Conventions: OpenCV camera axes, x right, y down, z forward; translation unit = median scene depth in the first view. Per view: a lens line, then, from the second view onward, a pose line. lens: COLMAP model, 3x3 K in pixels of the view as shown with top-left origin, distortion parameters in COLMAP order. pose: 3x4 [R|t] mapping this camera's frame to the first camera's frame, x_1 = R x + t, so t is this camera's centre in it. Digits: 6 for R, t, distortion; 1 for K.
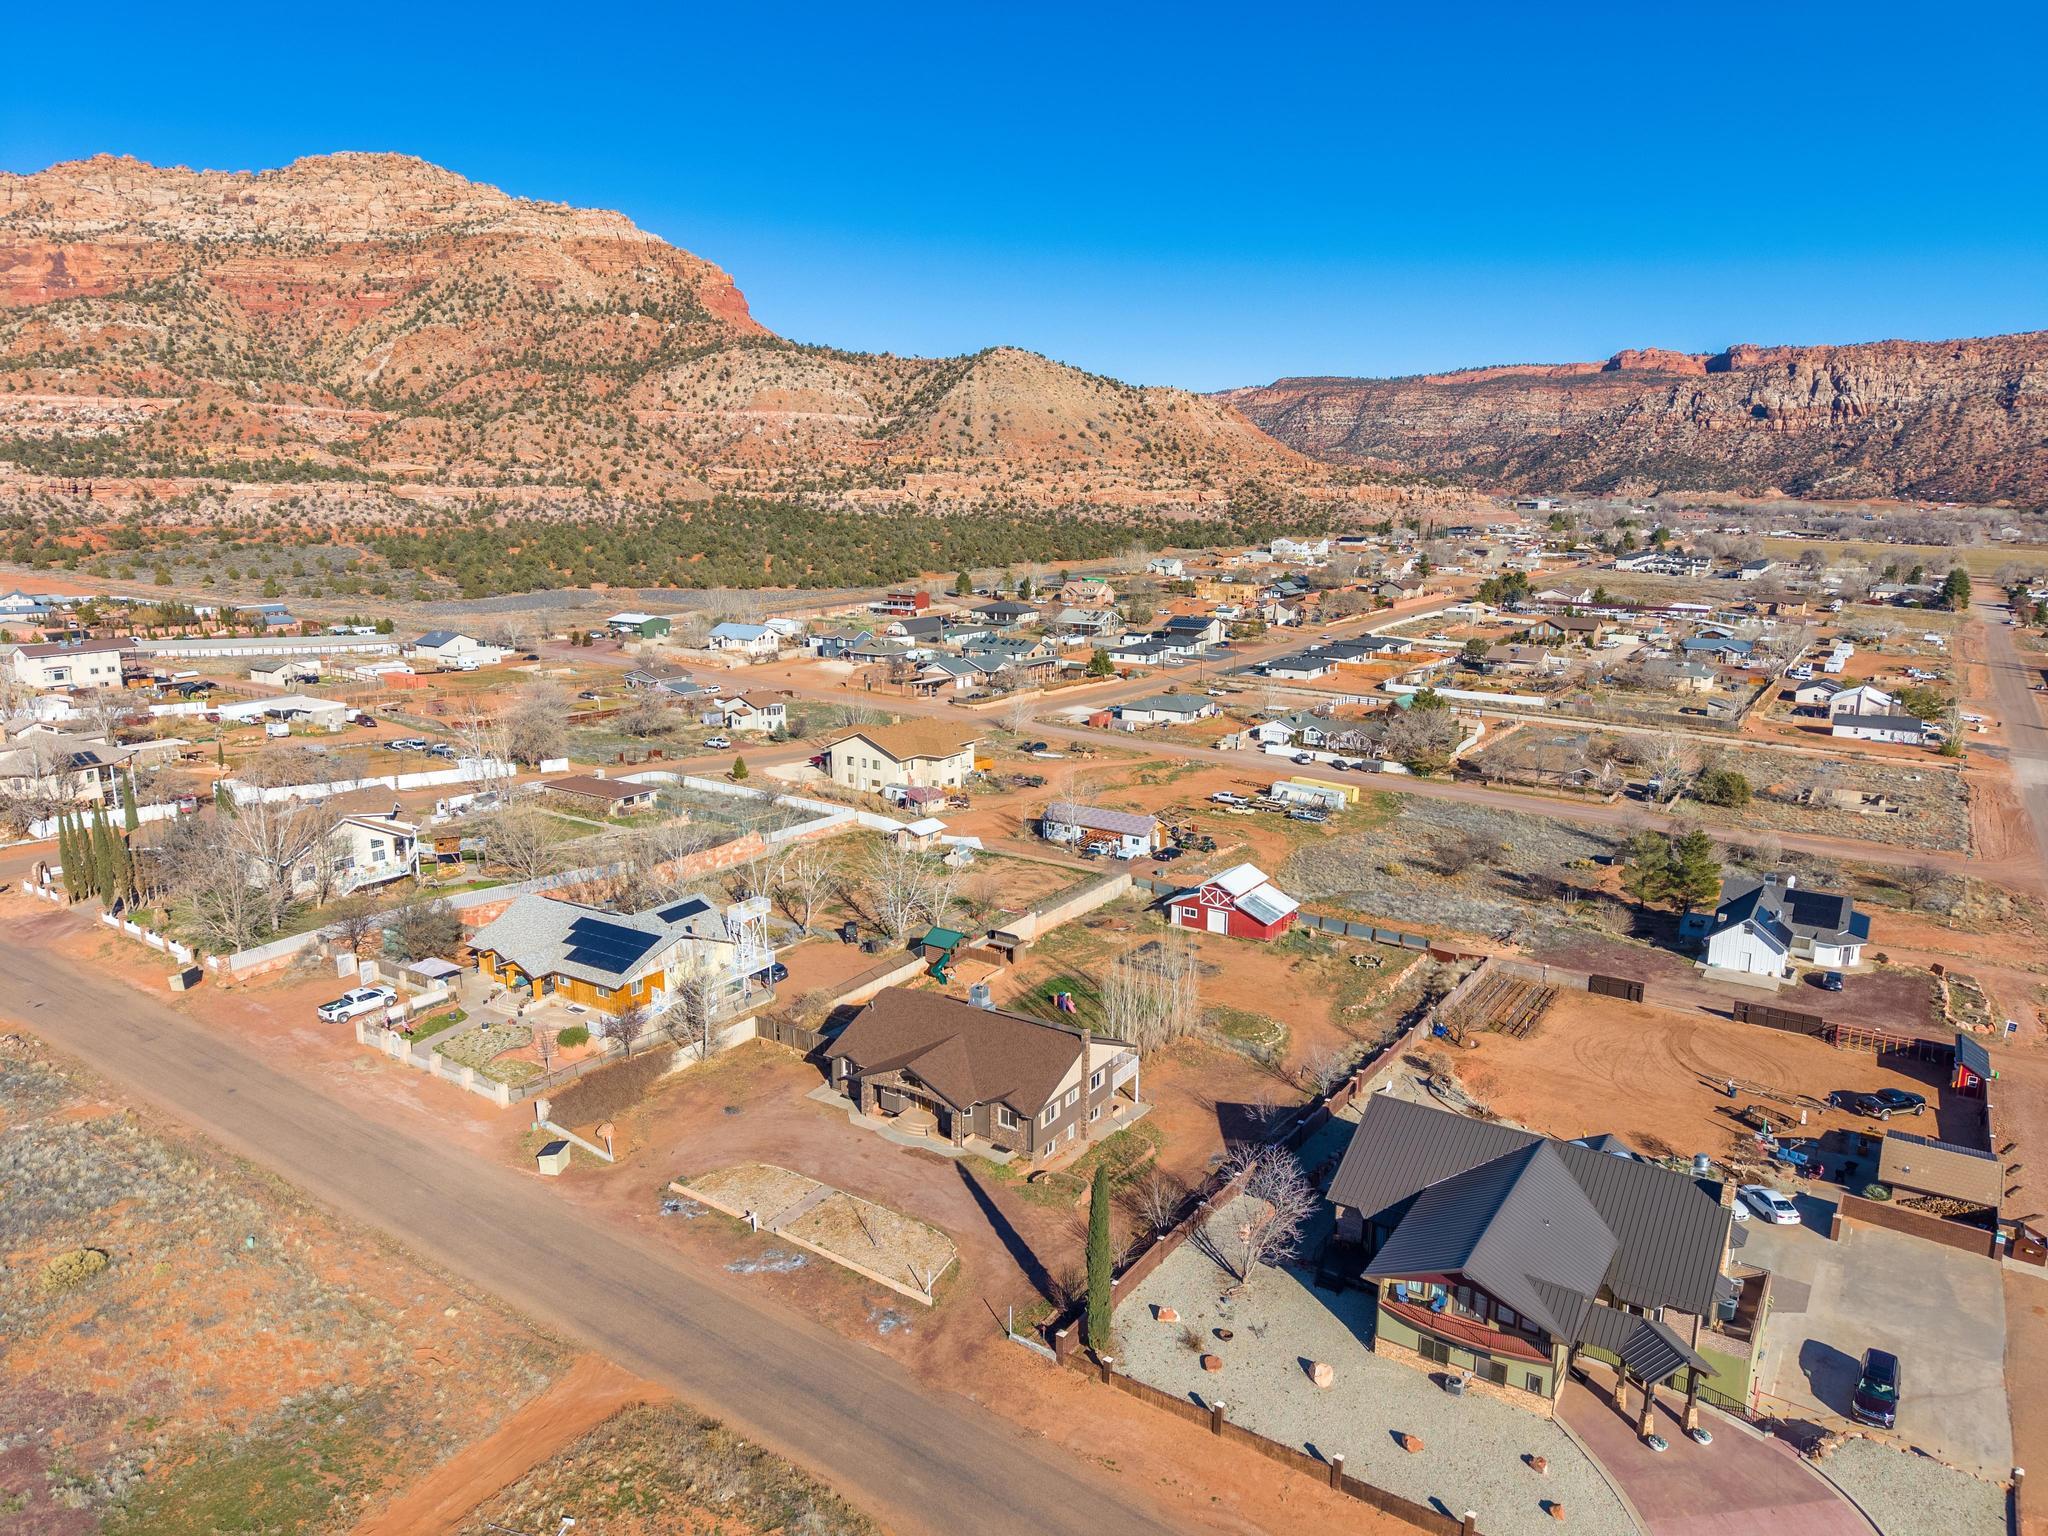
lens RADIAL K [[1366.2, 0, 1024.0], [0, 1366.2, 772.3], [0, 0, 1]] dist [0.011840, -0.010919]
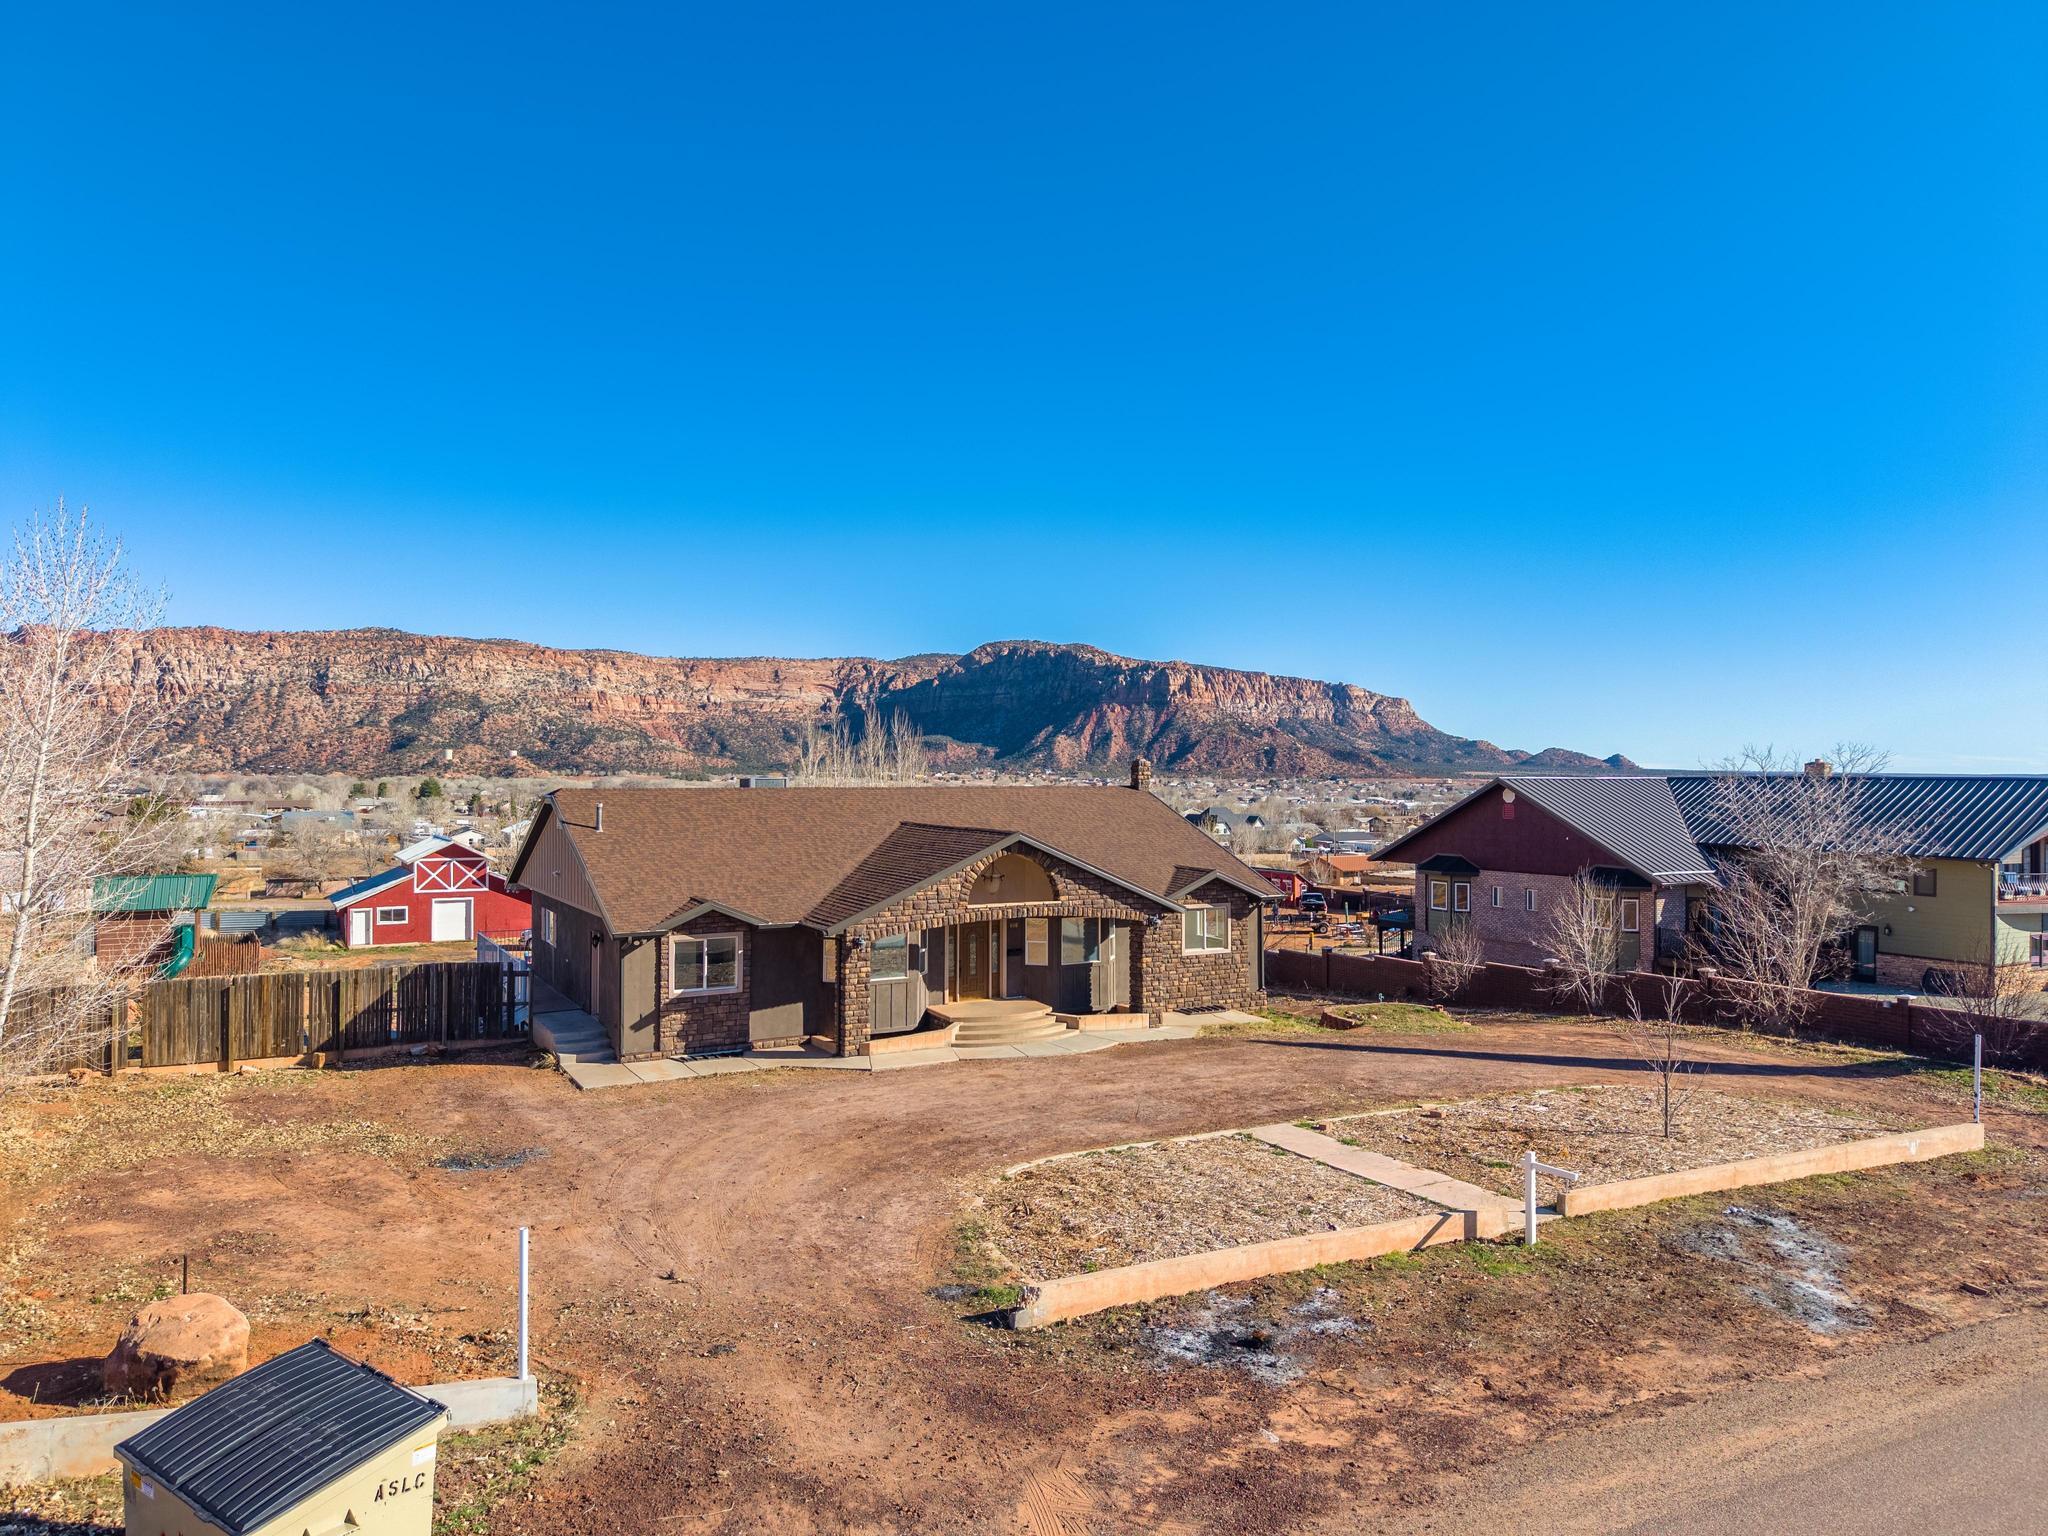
lens RADIAL K [[1362.0, 0, 1021.6], [0, 1362.0, 772.9], [0, 0, 1]] dist [0.040760, -0.047048]
pose [[0.451055, -0.000208, 0.892496, -0.032321], [0.189527, 0.977215, -0.095556, 0.017568], [-0.872140, 0.212253, 0.440817, 0.058798]]
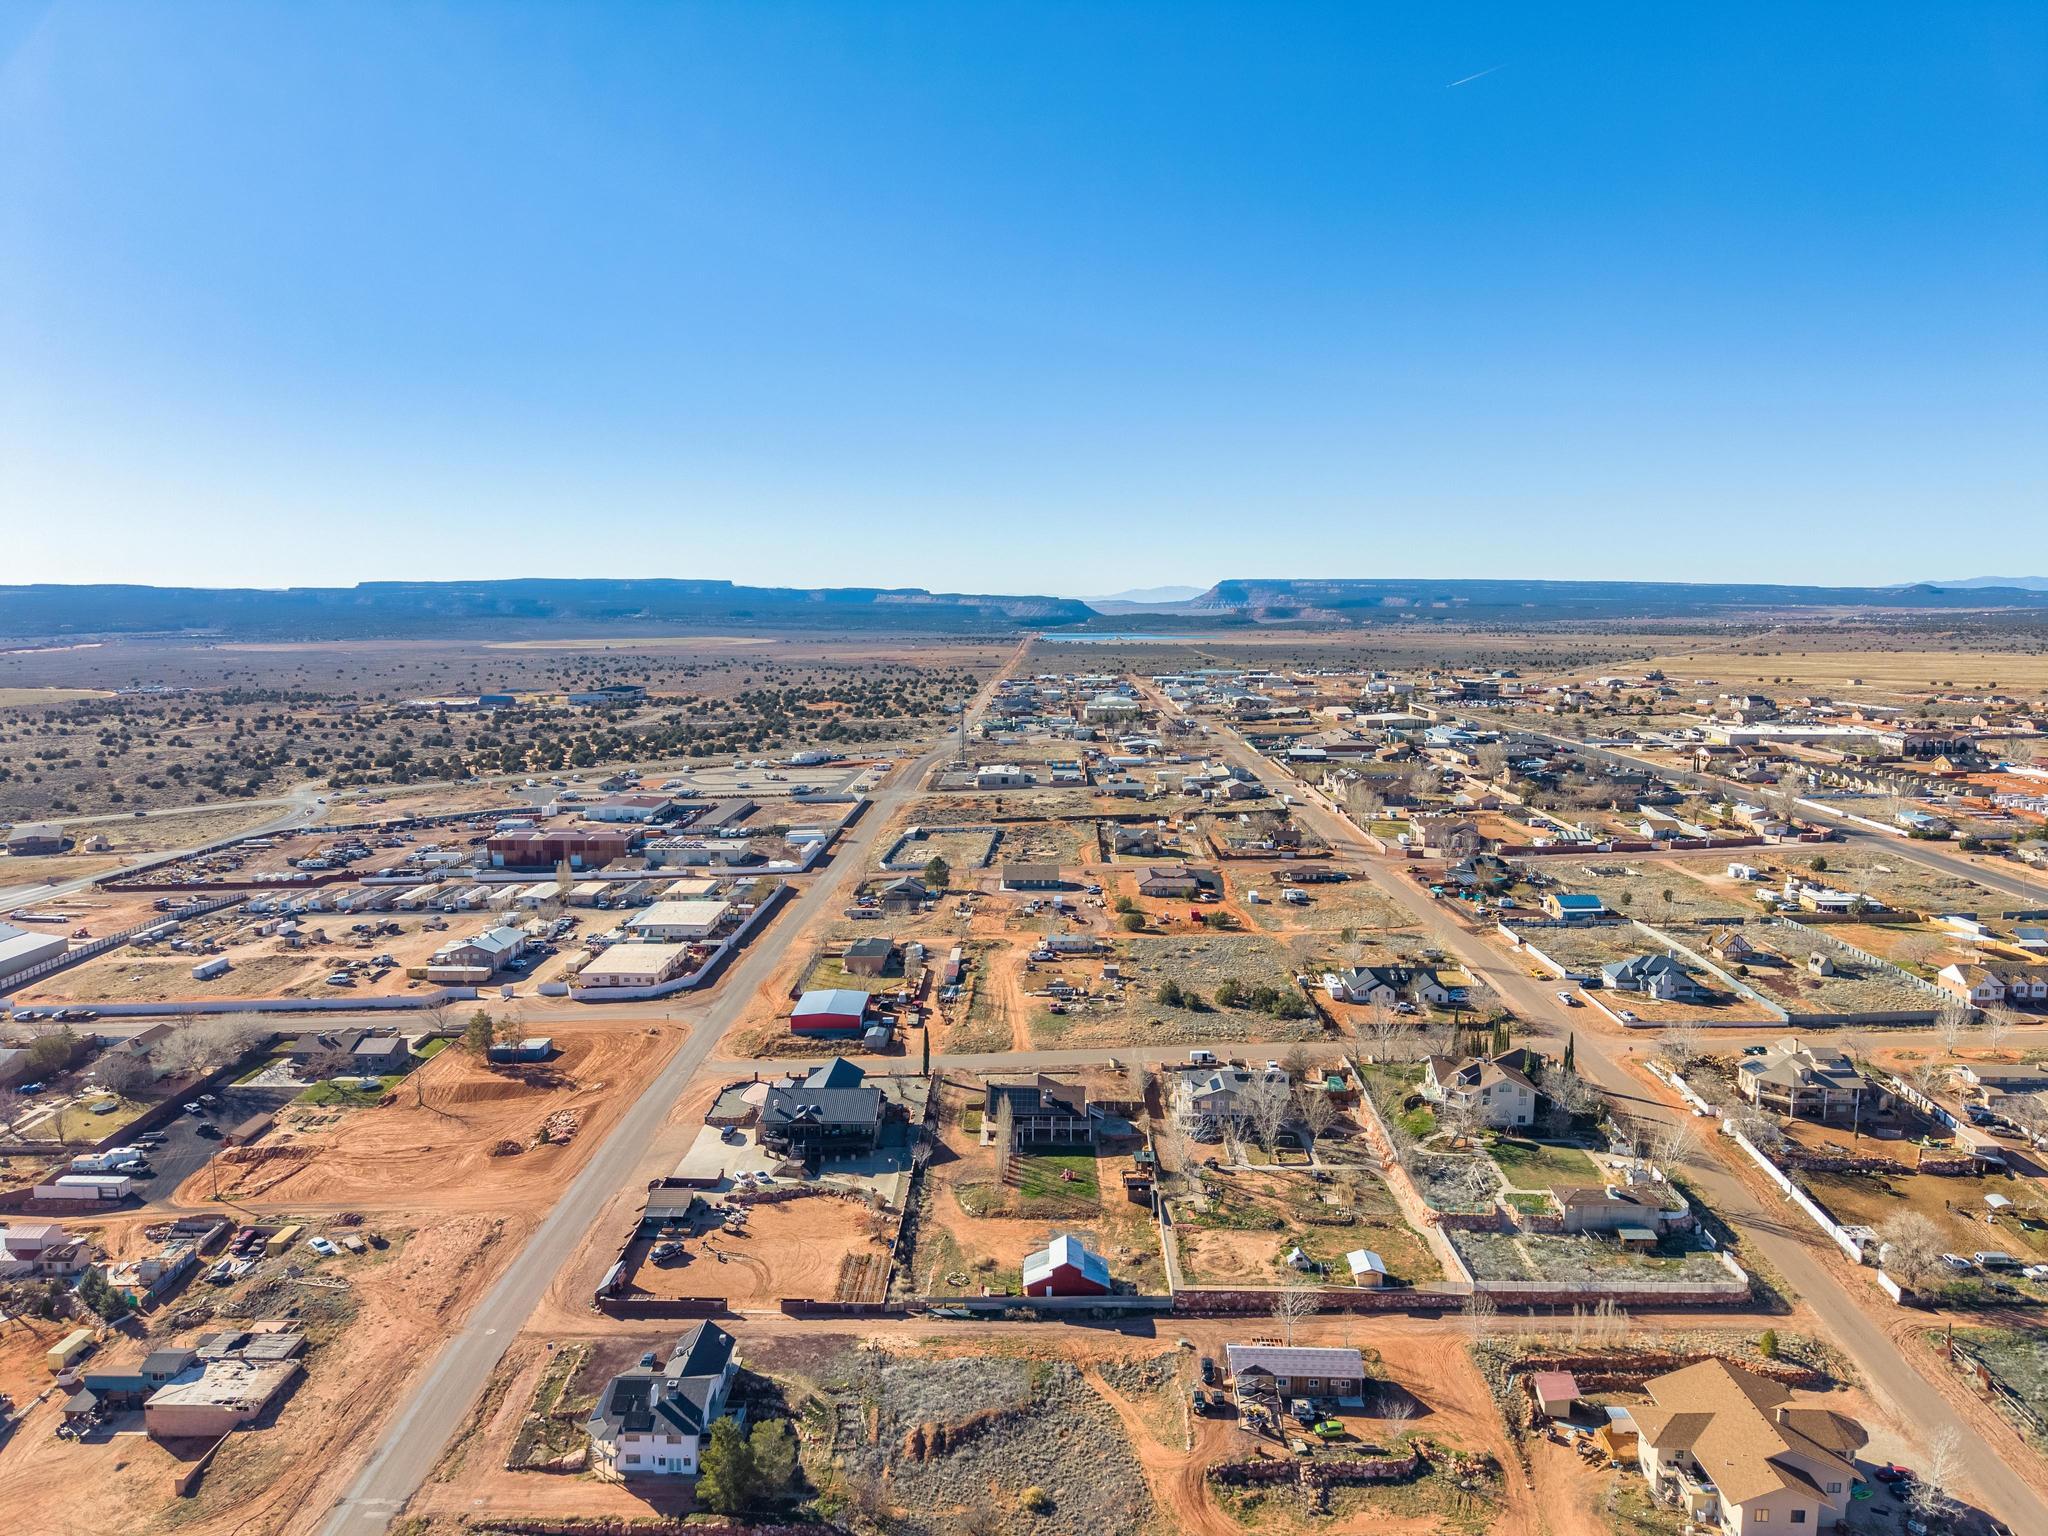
lens RADIAL K [[1367.7, 0, 1022.0], [0, 1367.7, 769.3], [0, 0, 1]] dist [0.034177, -0.038087]
pose [[-0.843443, 0.071208, -0.532478, 0.103434], [-0.115865, 0.943737, 0.309735, -0.092165], [0.524575, 0.322940, -0.787738, 0.222954]]
